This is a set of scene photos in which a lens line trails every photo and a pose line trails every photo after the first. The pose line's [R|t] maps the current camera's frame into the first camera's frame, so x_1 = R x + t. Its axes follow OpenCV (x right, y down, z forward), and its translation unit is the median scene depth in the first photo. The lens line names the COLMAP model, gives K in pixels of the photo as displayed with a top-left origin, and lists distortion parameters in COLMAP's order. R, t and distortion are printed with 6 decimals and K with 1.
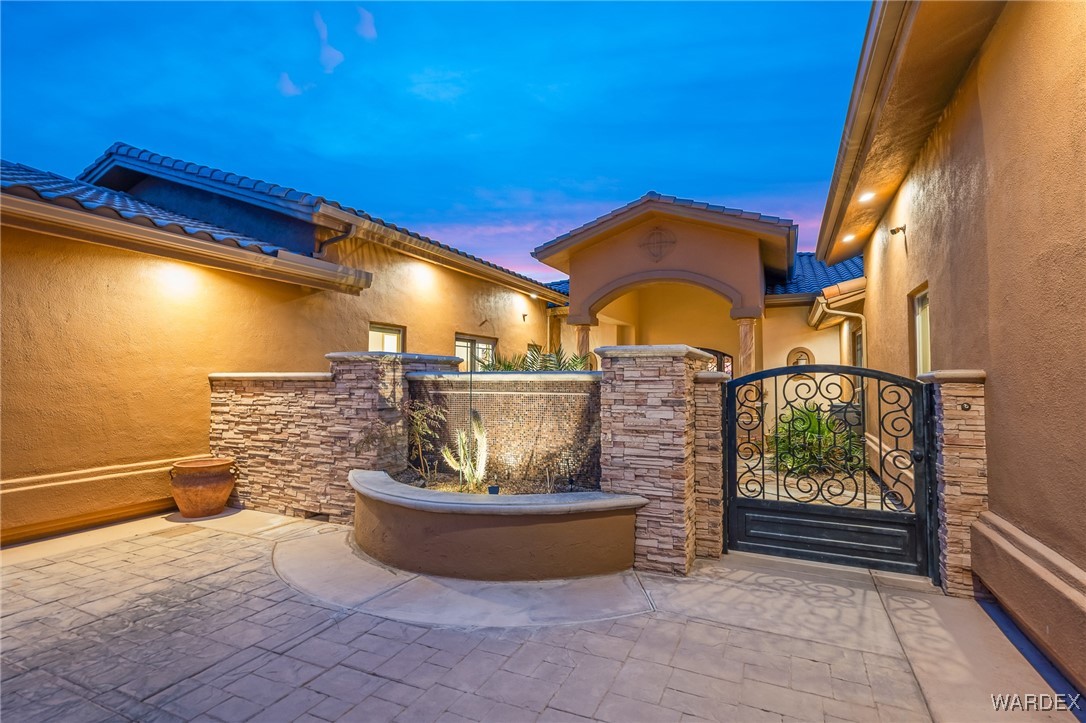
lens RADIAL K [[539.1, 0, 543.0], [0, 539.1, 361.5], [0, 0, 1]] dist [0.041204, -0.000066]
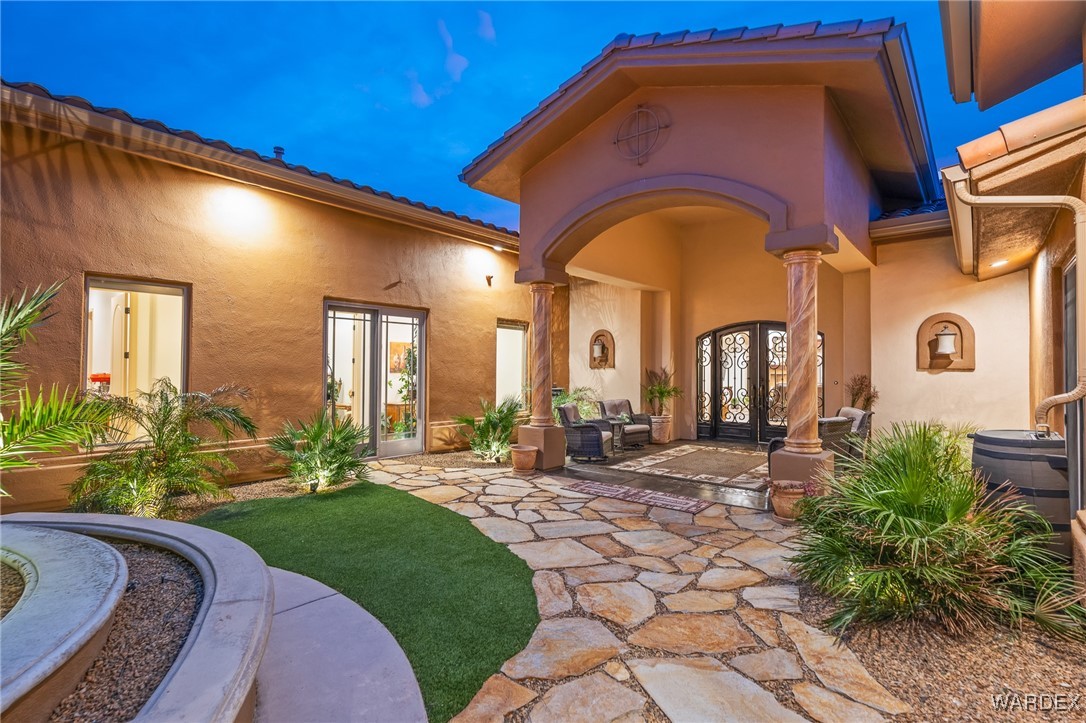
lens RADIAL K [[514.2, 0, 543.0], [0, 514.2, 361.5], [0, 0, 1]] dist [-0.001358, 0.000390]
pose [[0.958801, 0.003723, -0.284056, 0.305138], [0.000935, 0.999867, 0.016261, 0.017531], [0.284079, -0.015856, 0.958670, 0.510123]]
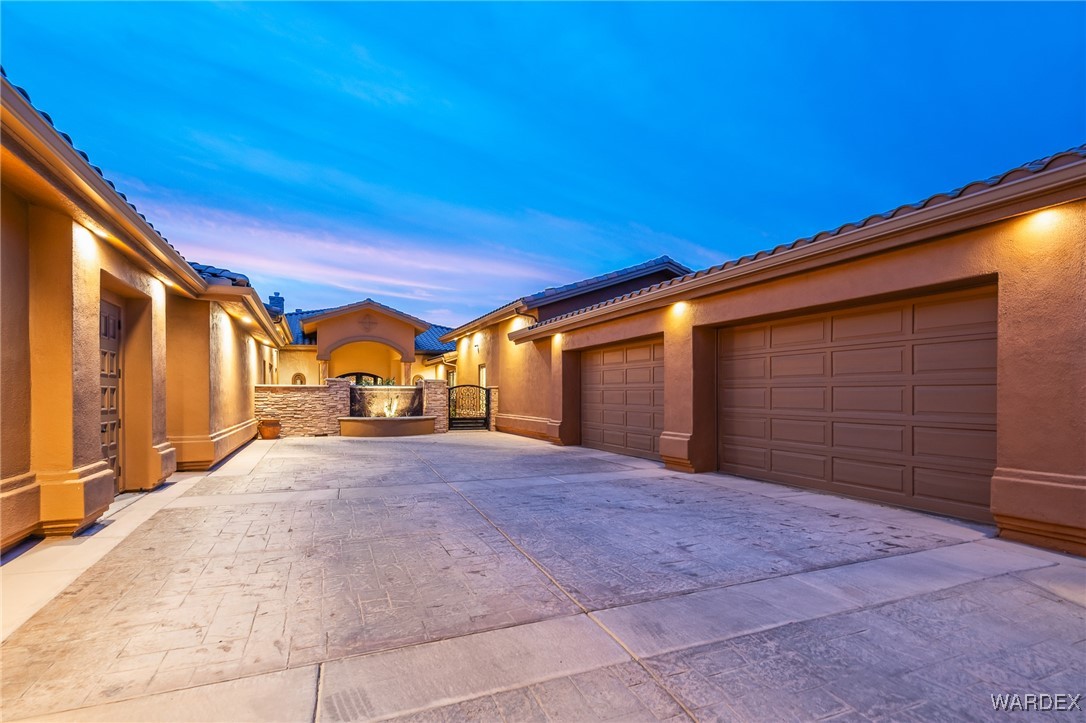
lens RADIAL K [[514.2, 0, 543.0], [0, 514.2, 361.5], [0, 0, 1]] dist [-0.001358, 0.000390]
pose [[0.679999, 0.042752, 0.731965, -0.854508], [-0.018714, 0.998985, -0.040963, -0.007726], [-0.732974, 0.014157, 0.680110, -0.900543]]
